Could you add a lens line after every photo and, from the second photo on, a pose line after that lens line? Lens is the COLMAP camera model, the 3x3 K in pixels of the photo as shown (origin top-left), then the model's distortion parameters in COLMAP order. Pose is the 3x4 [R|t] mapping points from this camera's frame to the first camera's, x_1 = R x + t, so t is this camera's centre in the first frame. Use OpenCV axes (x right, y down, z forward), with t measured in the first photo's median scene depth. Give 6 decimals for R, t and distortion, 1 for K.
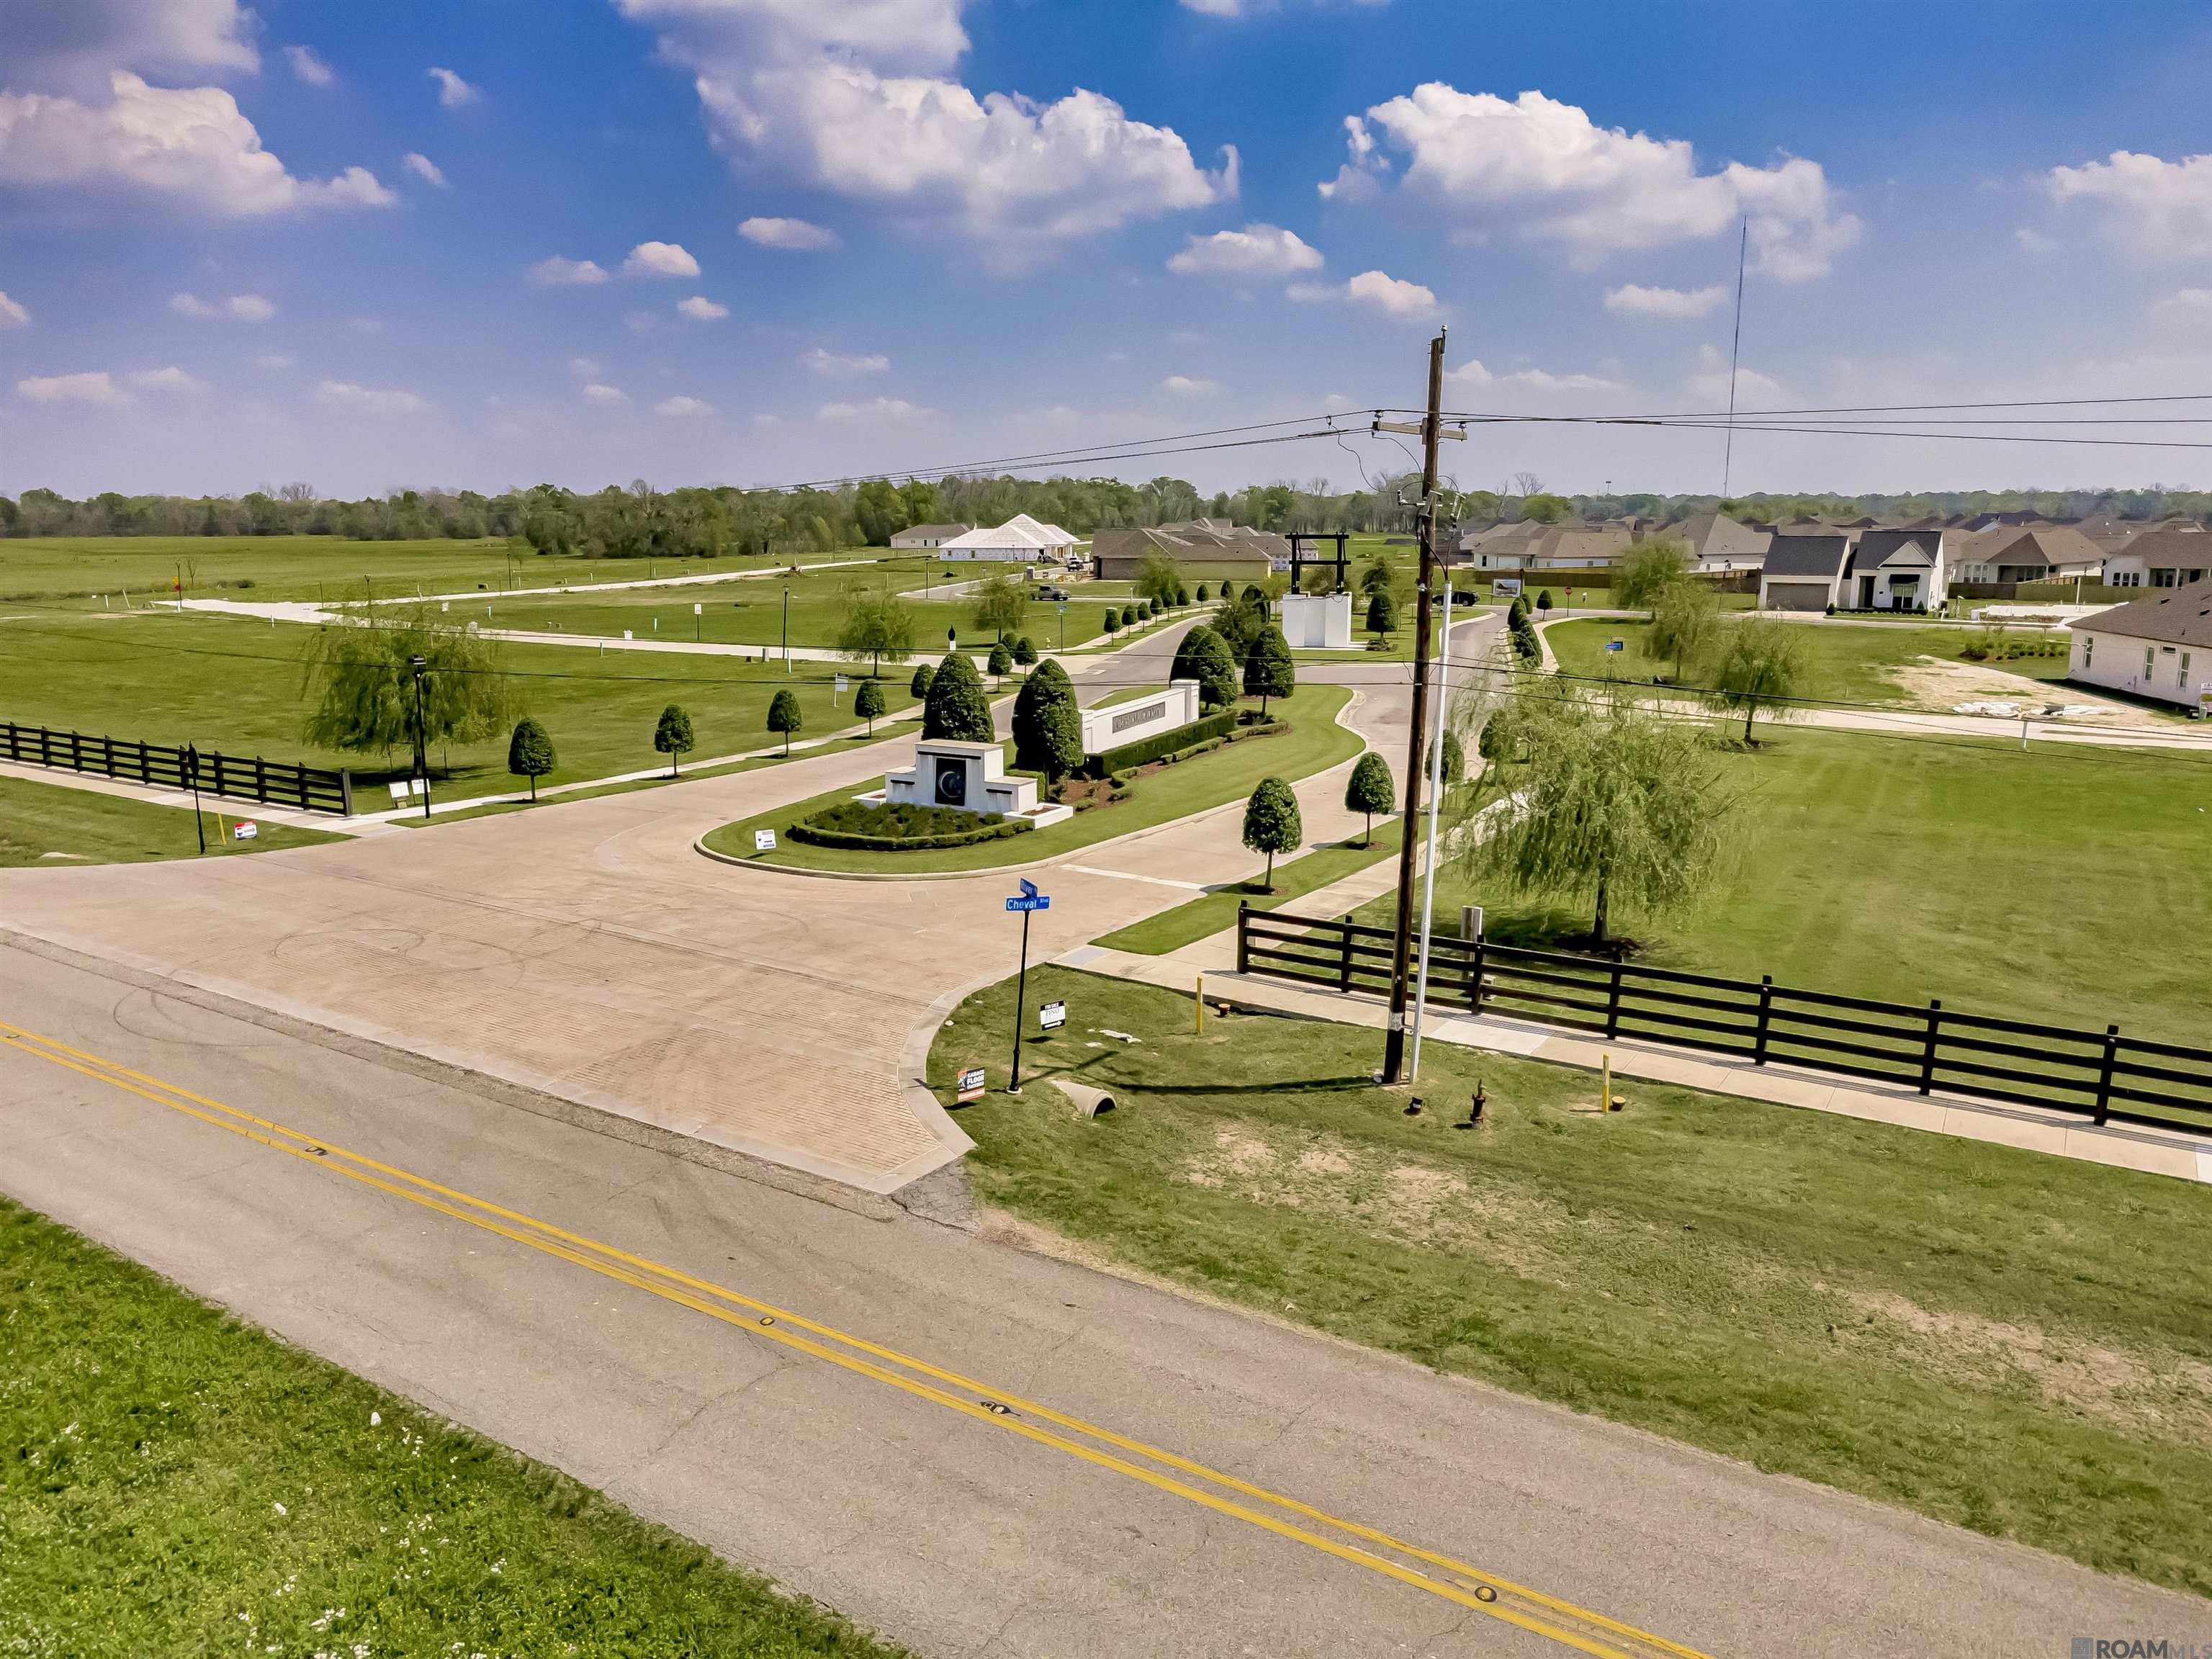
lens RADIAL K [[1558.8, 0, 1105.0], [0, 1558.8, 822.9], [0, 0, 1]] dist [-0.004490, 0.002237]
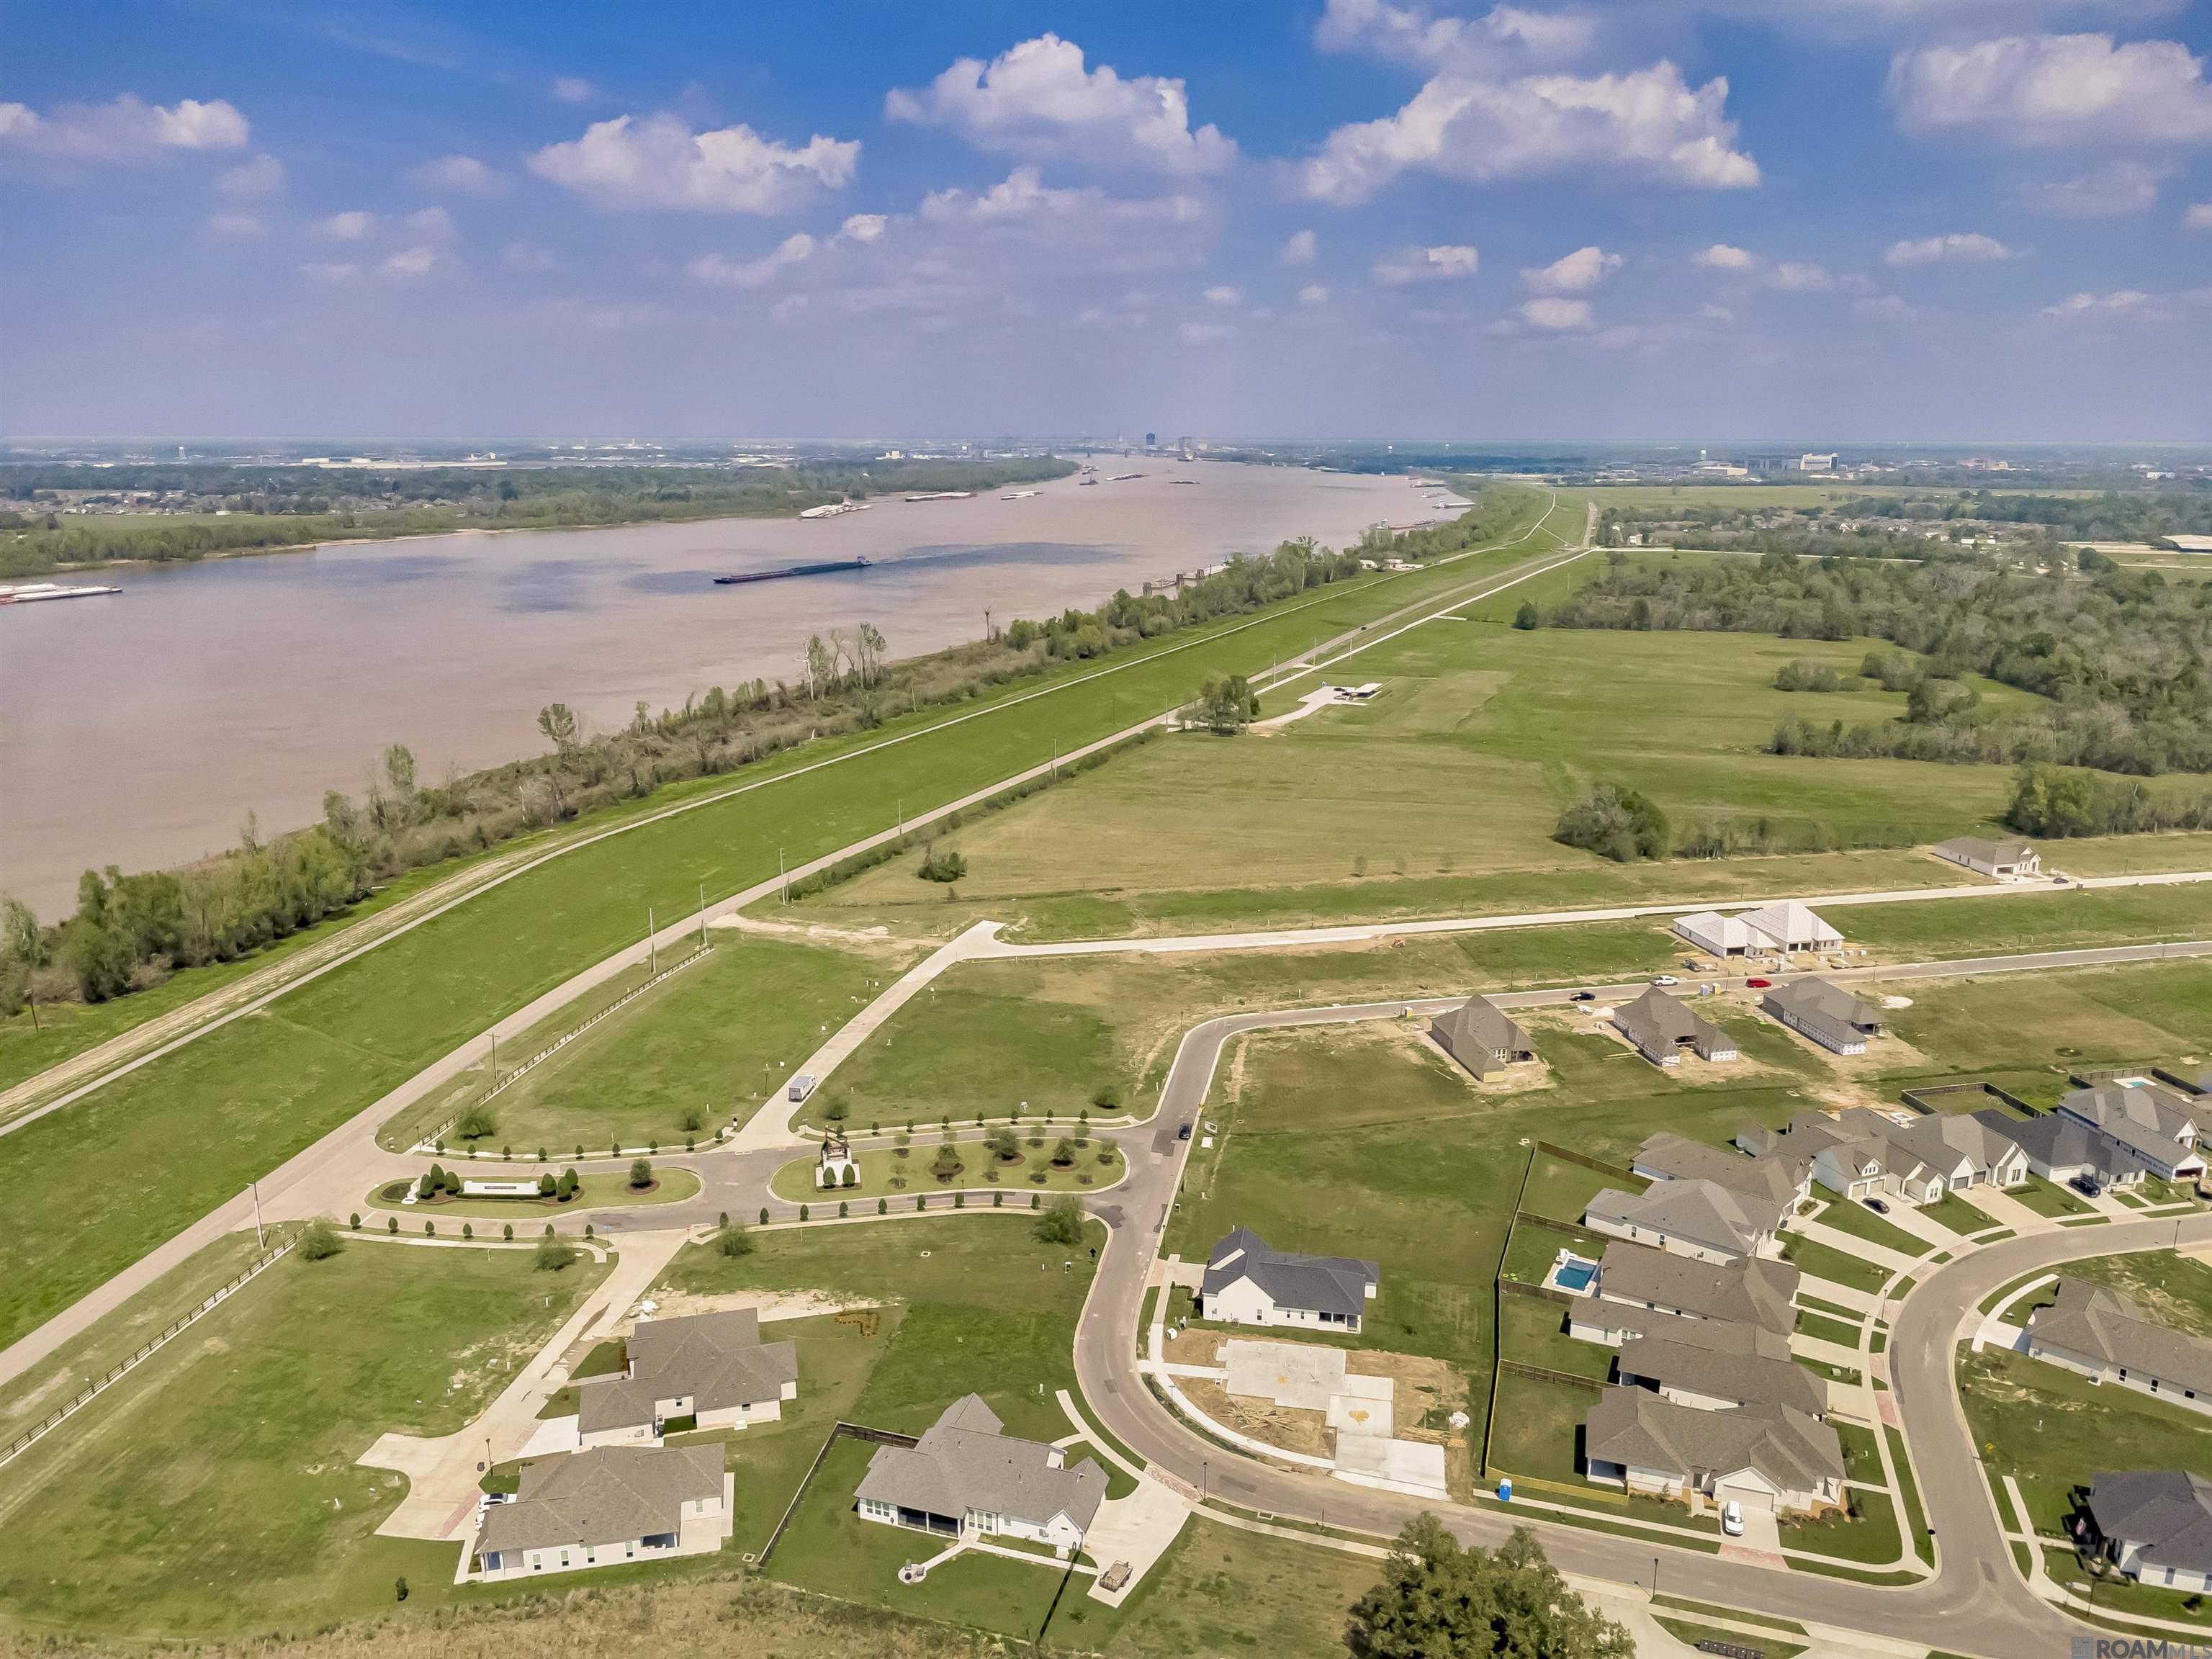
lens RADIAL K [[1558.8, 0, 1105.0], [0, 1558.8, 822.9], [0, 0, 1]] dist [-0.004490, 0.002237]
pose [[0.390590, 0.228431, -0.891773, 1.725649], [-0.181544, 0.968813, 0.168651, -0.836043], [0.902486, 0.096023, 0.419879, 0.247308]]
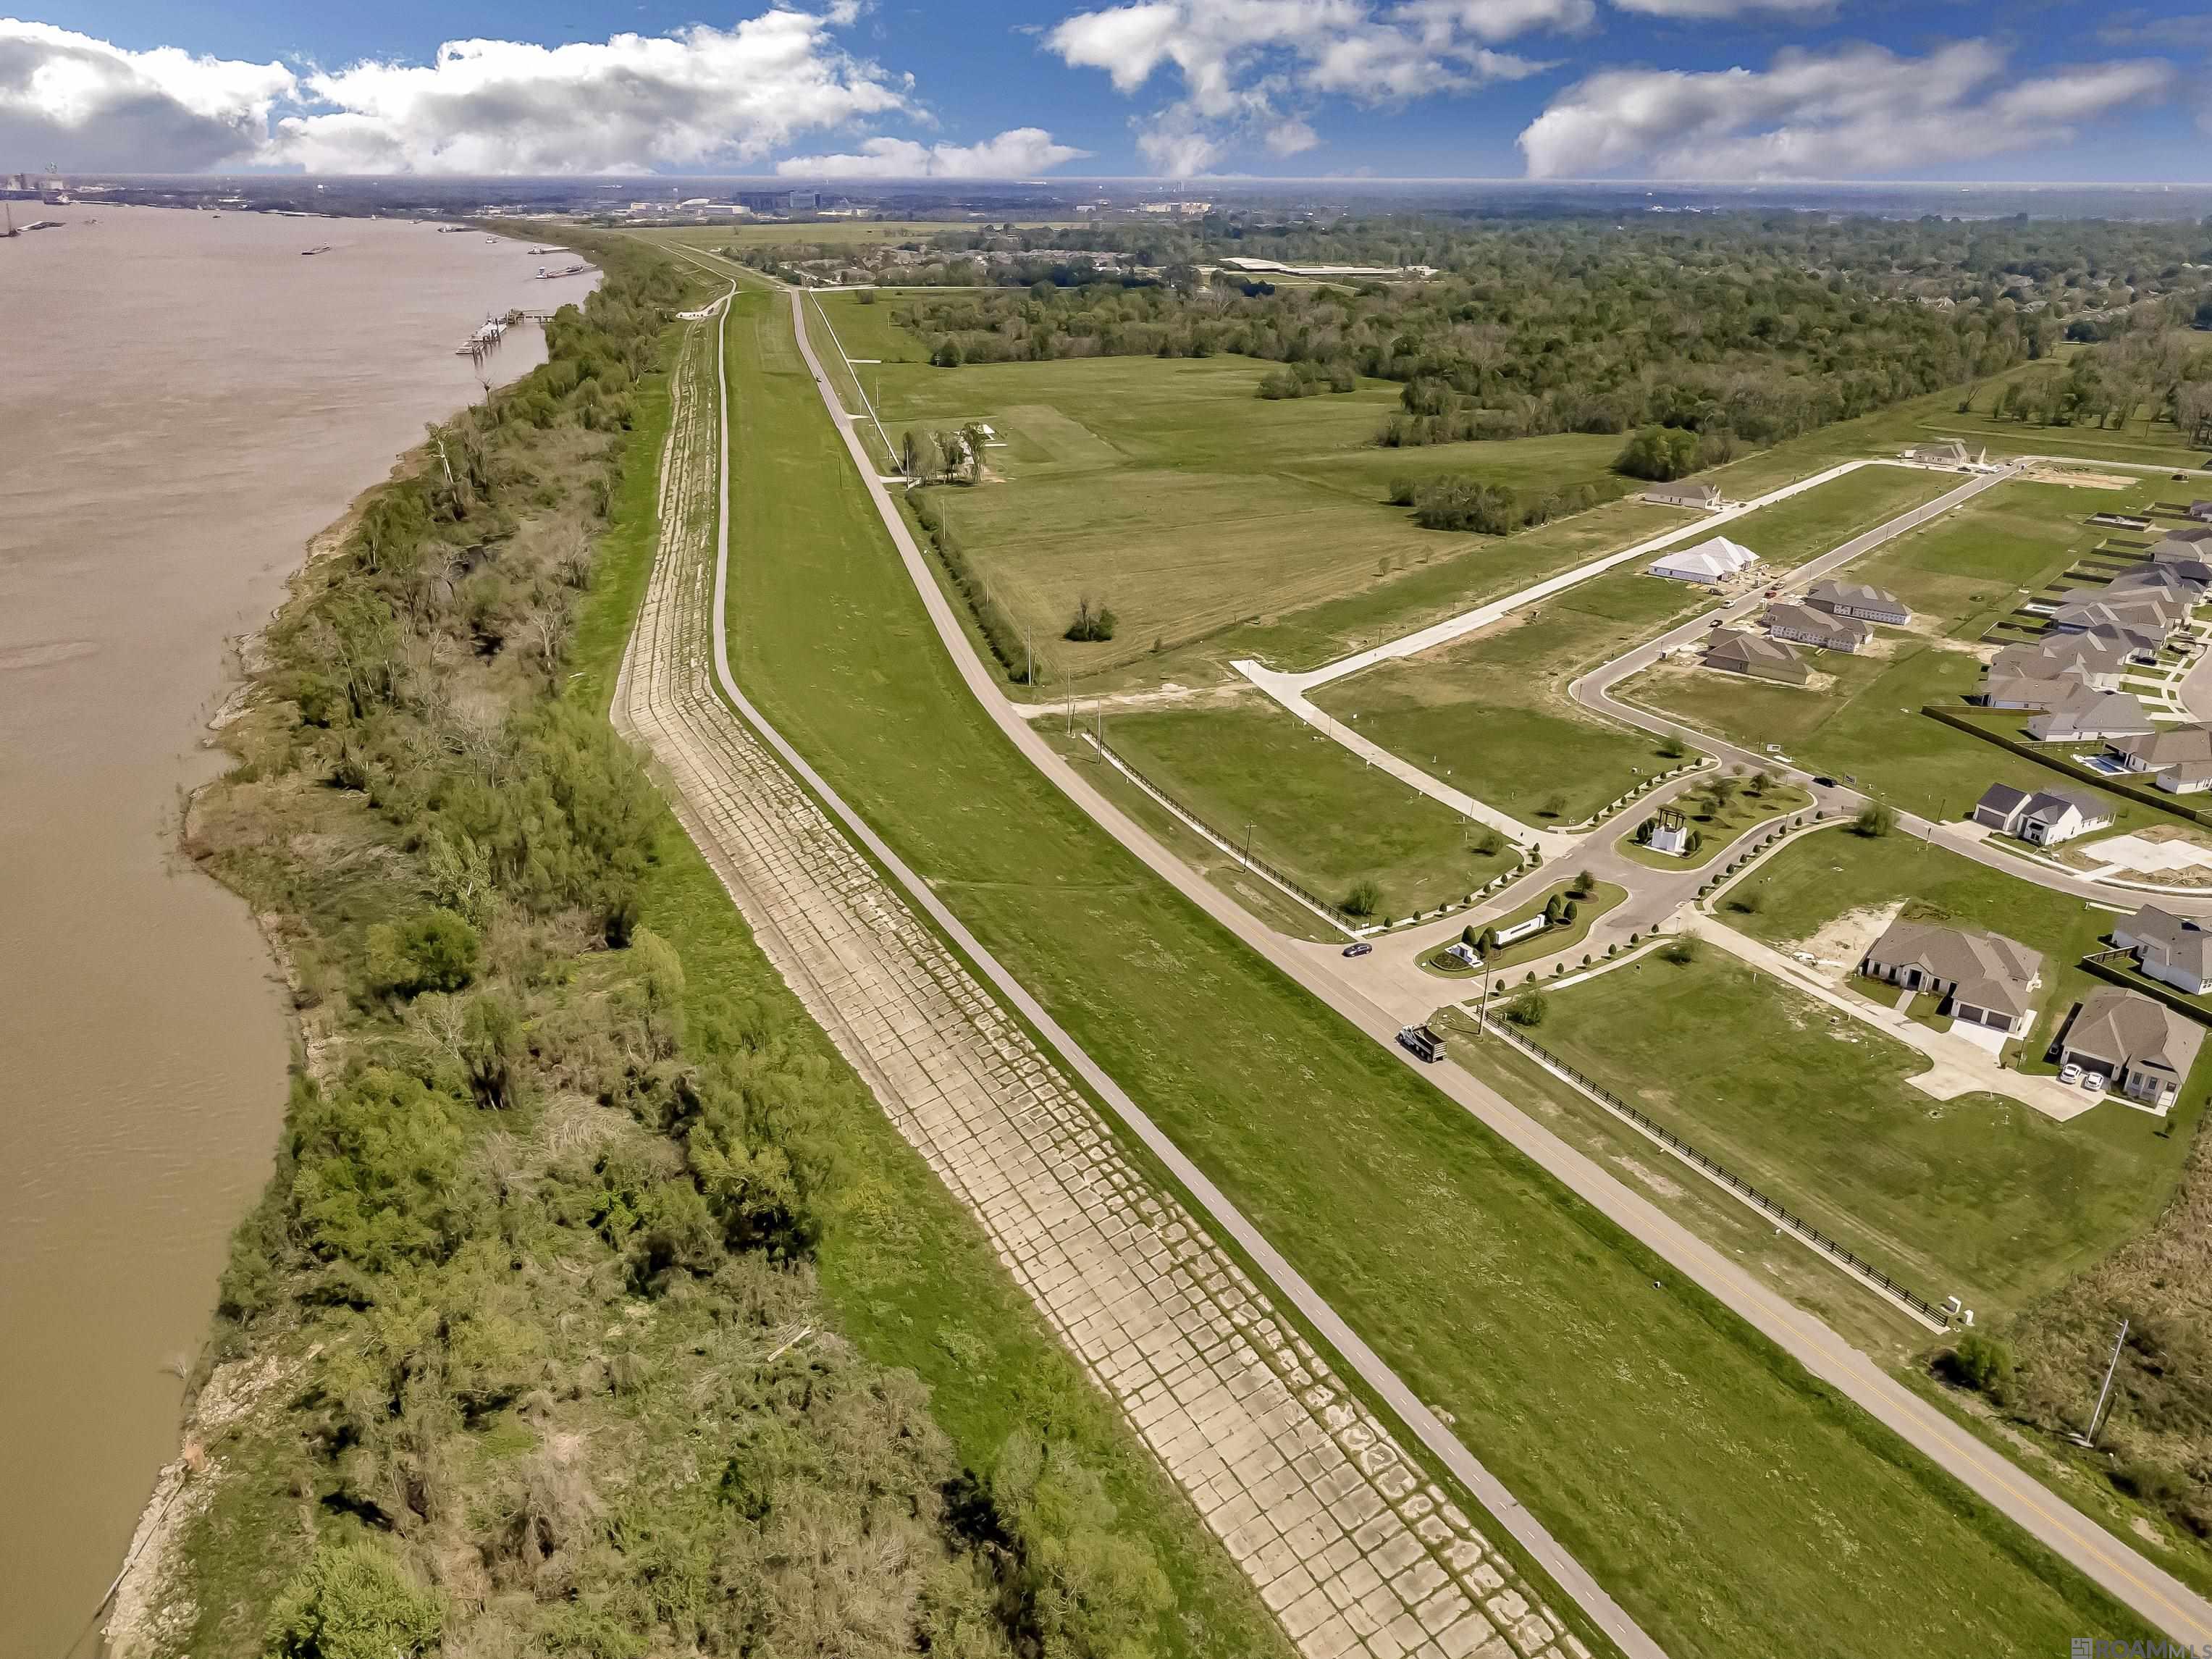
lens RADIAL K [[1558.8, 0, 1105.0], [0, 1558.8, 822.9], [0, 0, 1]] dist [-0.004490, 0.002237]
pose [[0.869853, 0.196376, -0.452541, 0.377511], [-0.102225, 0.969195, 0.224080, -0.495452], [0.482604, -0.148656, 0.863131, -1.340218]]
